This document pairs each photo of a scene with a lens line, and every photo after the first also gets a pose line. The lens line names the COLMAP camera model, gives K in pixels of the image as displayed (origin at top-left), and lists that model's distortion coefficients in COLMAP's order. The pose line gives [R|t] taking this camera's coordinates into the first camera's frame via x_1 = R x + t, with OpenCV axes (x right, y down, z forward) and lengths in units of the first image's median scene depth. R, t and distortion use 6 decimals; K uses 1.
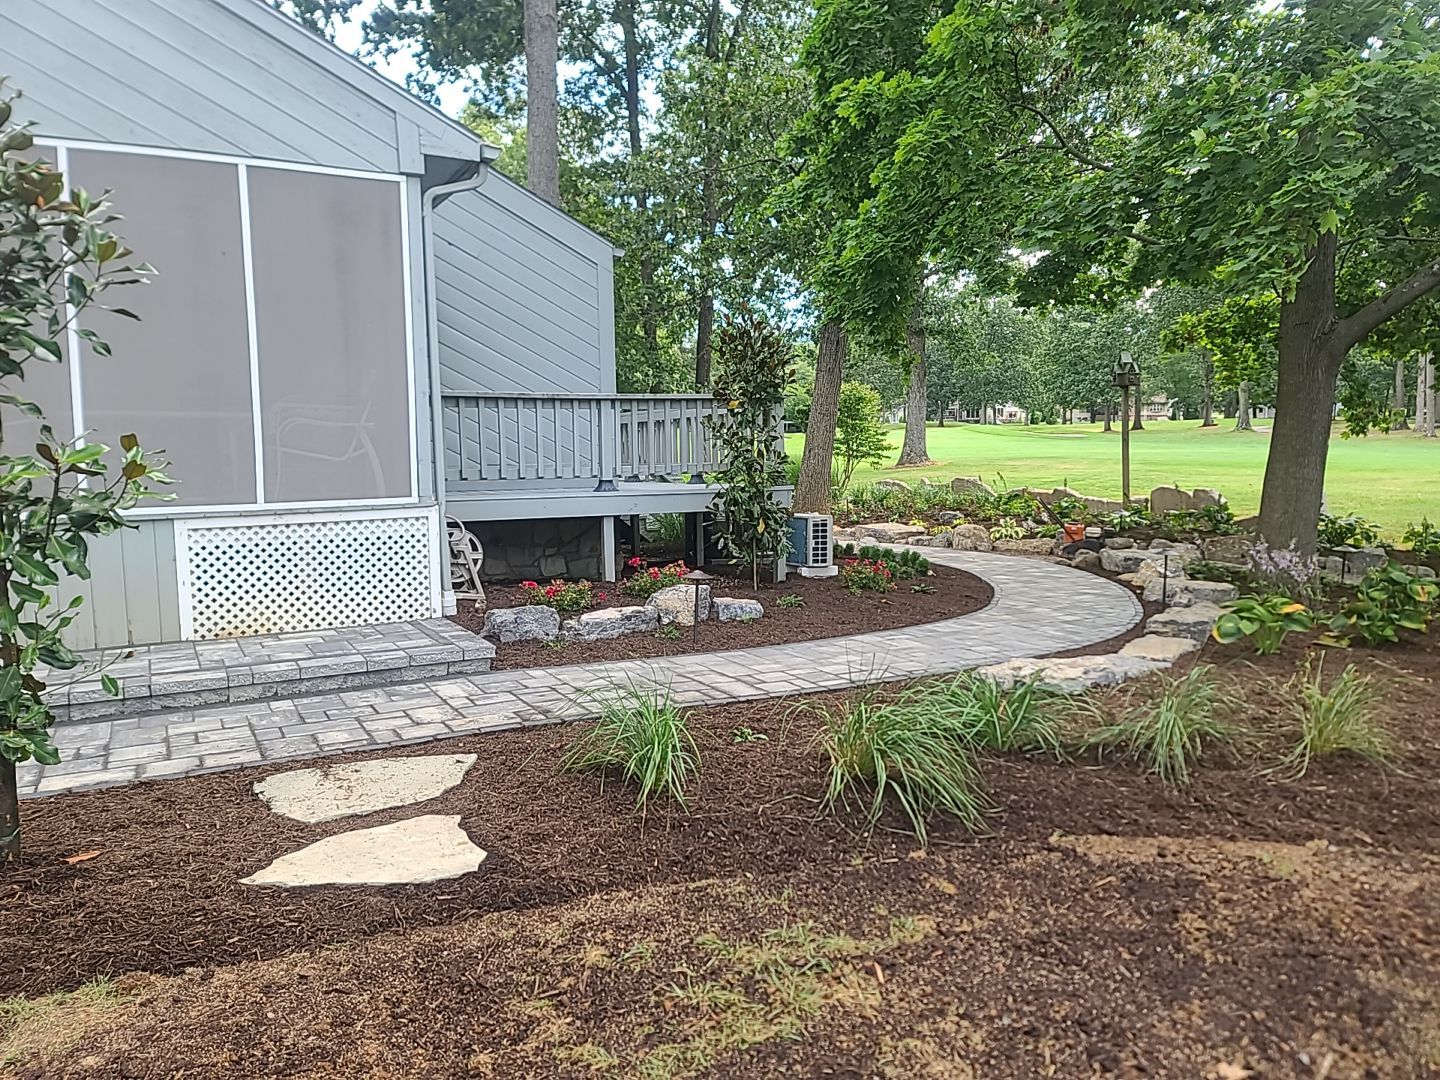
lens RADIAL K [[1036.2, 0, 720.0], [0, 1036.2, 540.0], [0, 0, 1]] dist [0.099683, -0.081664]
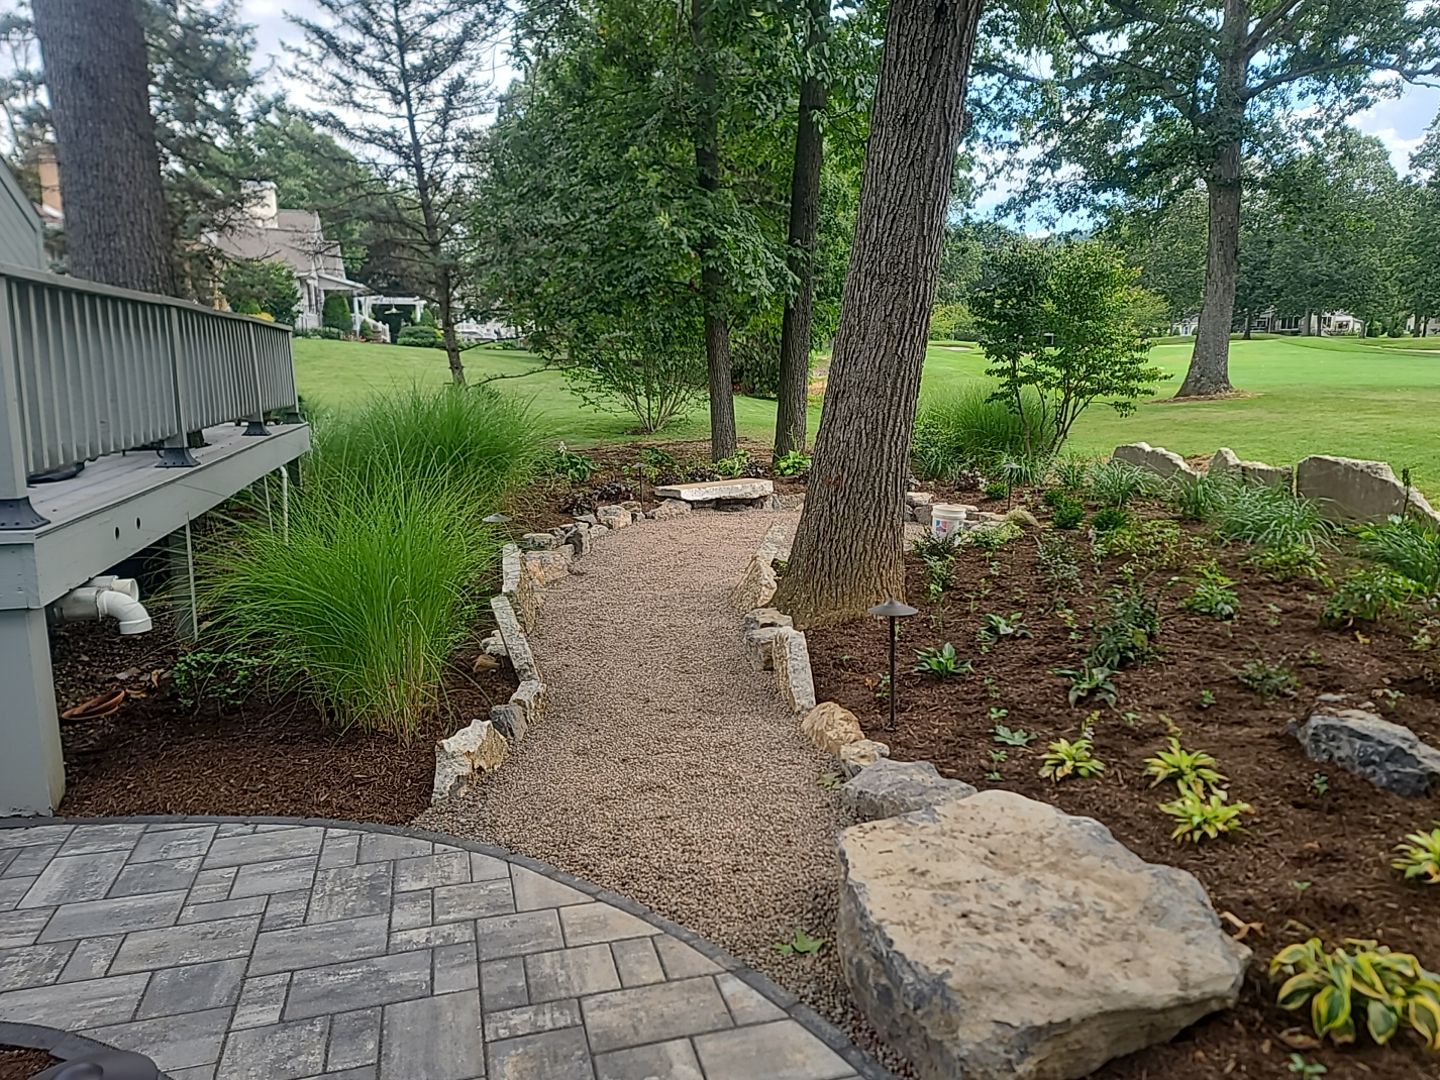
lens RADIAL K [[1036.2, 0, 720.0], [0, 1036.2, 540.0], [0, 0, 1]] dist [0.099683, -0.081664]
pose [[0.970298, 0.052864, -0.236067, 0.033867], [-0.033589, 0.995820, 0.084941, -0.018369], [0.239571, -0.074489, 0.968017, 0.181692]]
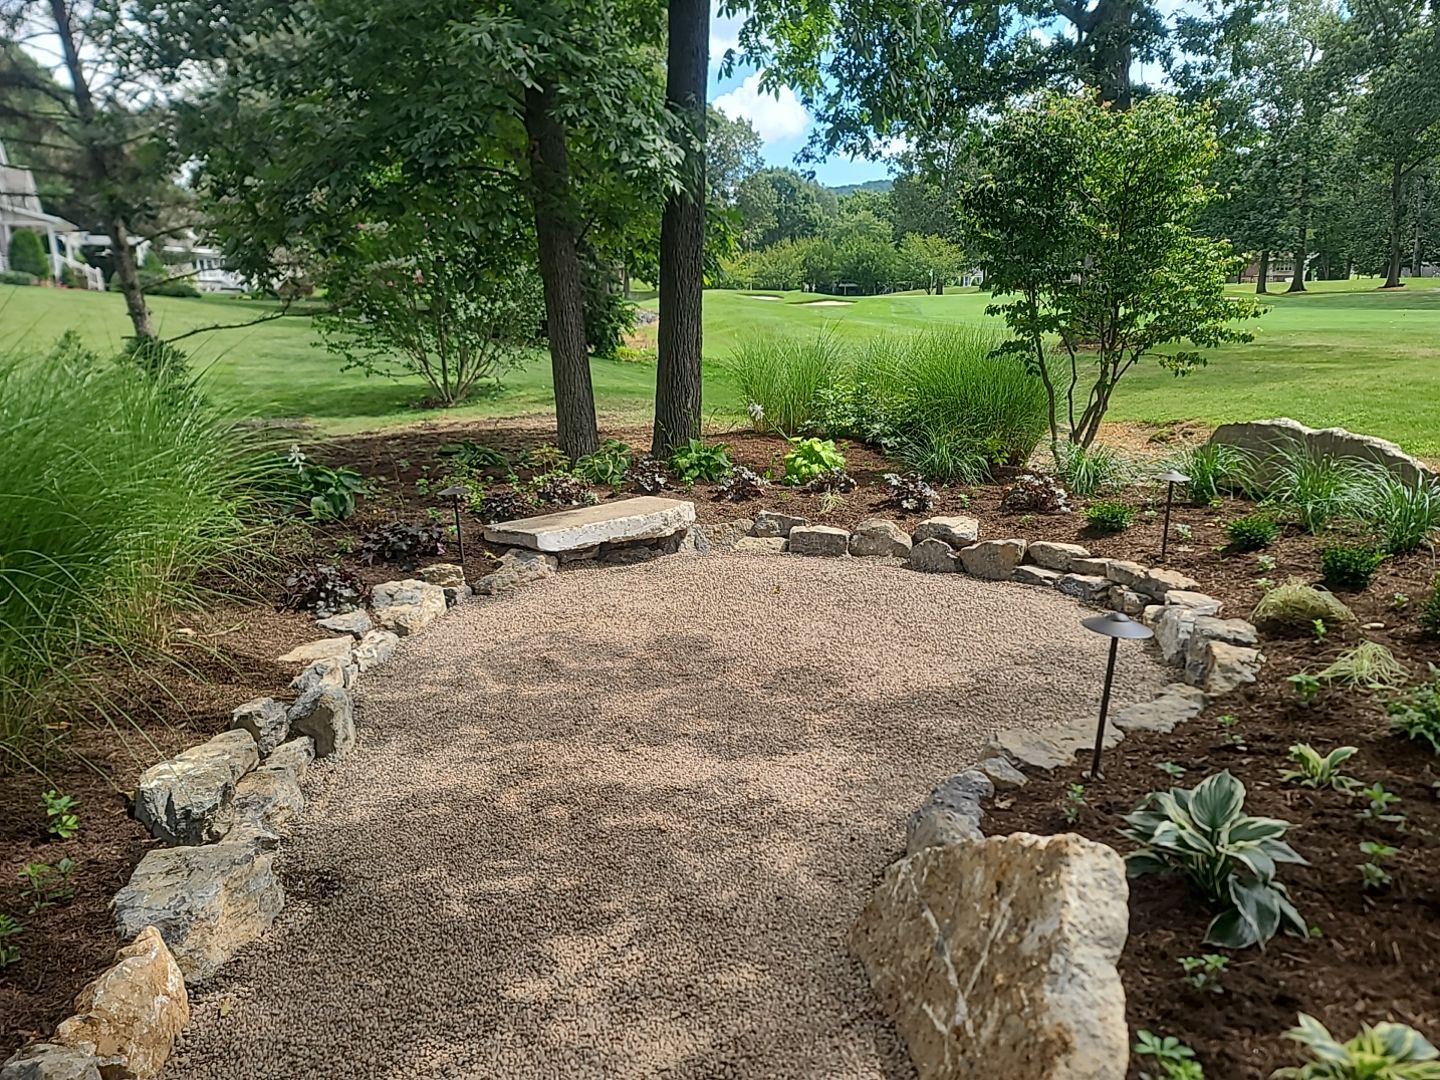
lens RADIAL K [[1036.2, 0, 720.0], [0, 1036.2, 540.0], [0, 0, 1]] dist [0.099683, -0.081664]
pose [[0.999012, 0.012547, -0.042643, 0.003609], [-0.007148, 0.992198, 0.124468, -0.023254], [0.043872, -0.124040, 0.991307, 0.265164]]
